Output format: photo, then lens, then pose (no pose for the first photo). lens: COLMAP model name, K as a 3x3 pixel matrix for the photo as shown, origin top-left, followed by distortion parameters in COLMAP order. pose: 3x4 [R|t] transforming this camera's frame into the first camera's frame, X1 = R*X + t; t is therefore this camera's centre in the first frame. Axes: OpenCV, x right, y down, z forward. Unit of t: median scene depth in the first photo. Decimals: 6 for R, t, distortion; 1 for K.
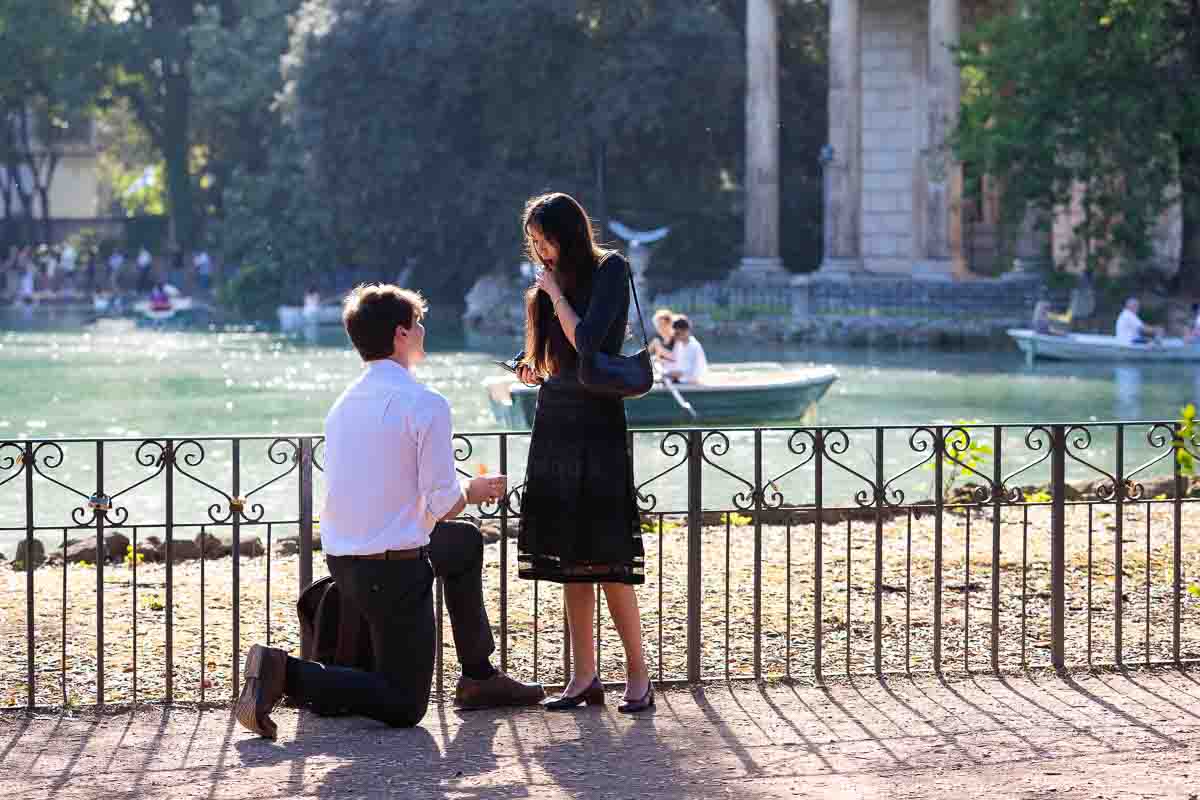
lens RADIAL K [[4110.2, 0, 600.0], [0, 4110.2, 400.0], [0, 0, 1]] dist [0.016306, 0.962091]
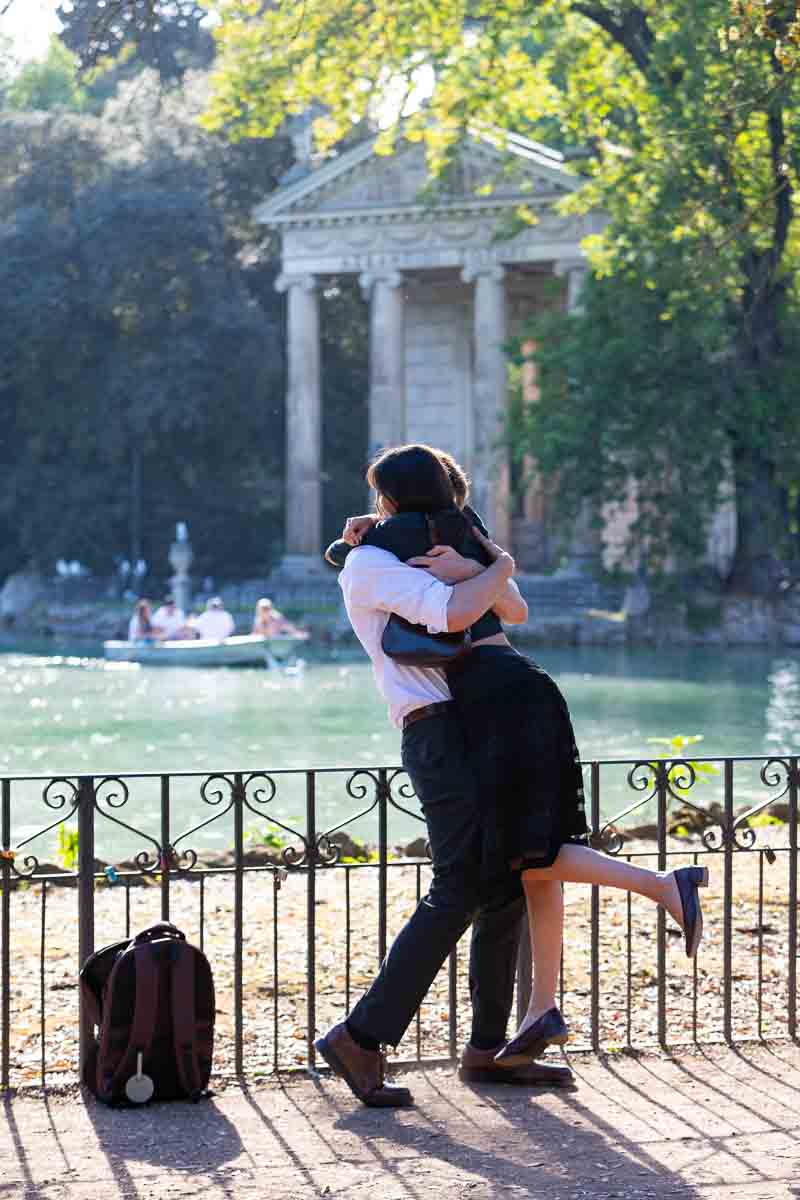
lens RADIAL K [[3880.1, 0, 400.0], [0, 3880.1, 600.0], [0, 0, 1]] dist [0.054309, 0.618709]
pose [[0.994544, -0.002324, 0.104288, -0.037120], [0.004590, 0.999758, -0.021493, -0.004131], [-0.104213, 0.021854, 0.994315, 0.078501]]
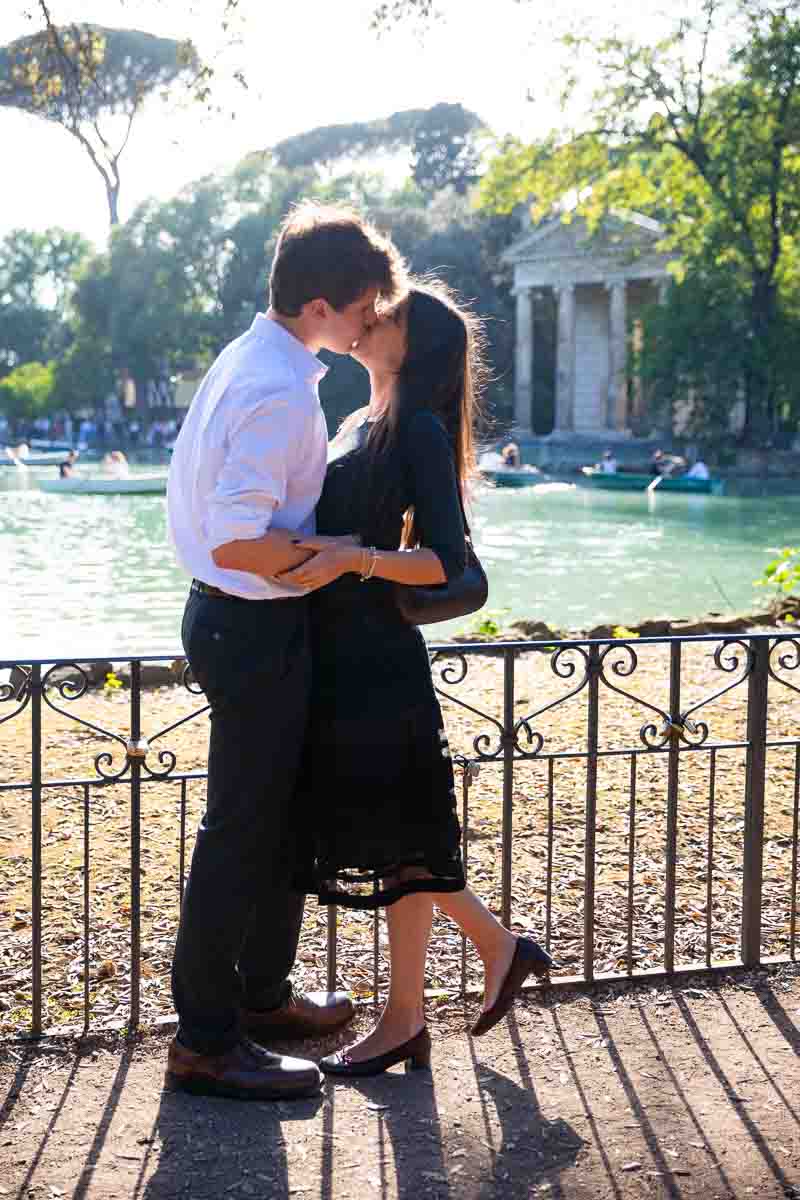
lens RADIAL K [[3880.1, 0, 400.0], [0, 3880.1, 600.0], [0, 0, 1]] dist [0.054309, 0.618709]
pose [[0.999599, 0.004965, 0.027880, -0.071728], [-0.005469, 0.999823, 0.018020, 0.014155], [-0.027785, -0.018165, 0.999449, -0.829399]]
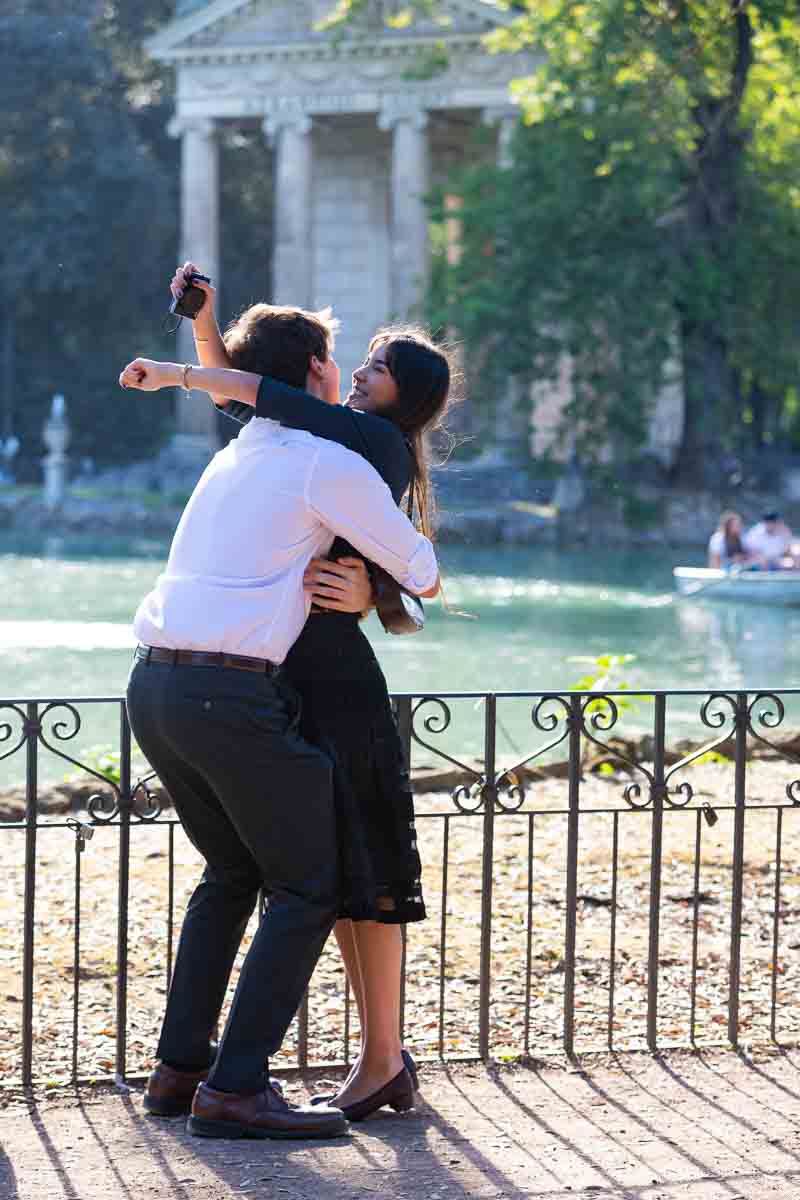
lens RADIAL K [[4110.2, 0, 400.0], [0, 4110.2, 600.0], [0, 0, 1]] dist [0.016306, 0.962091]
pose [[0.992462, 0.012629, 0.121904, -0.025305], [-0.013358, 0.999897, 0.005171, -0.005064], [-0.121826, -0.006761, 0.992528, 0.135653]]
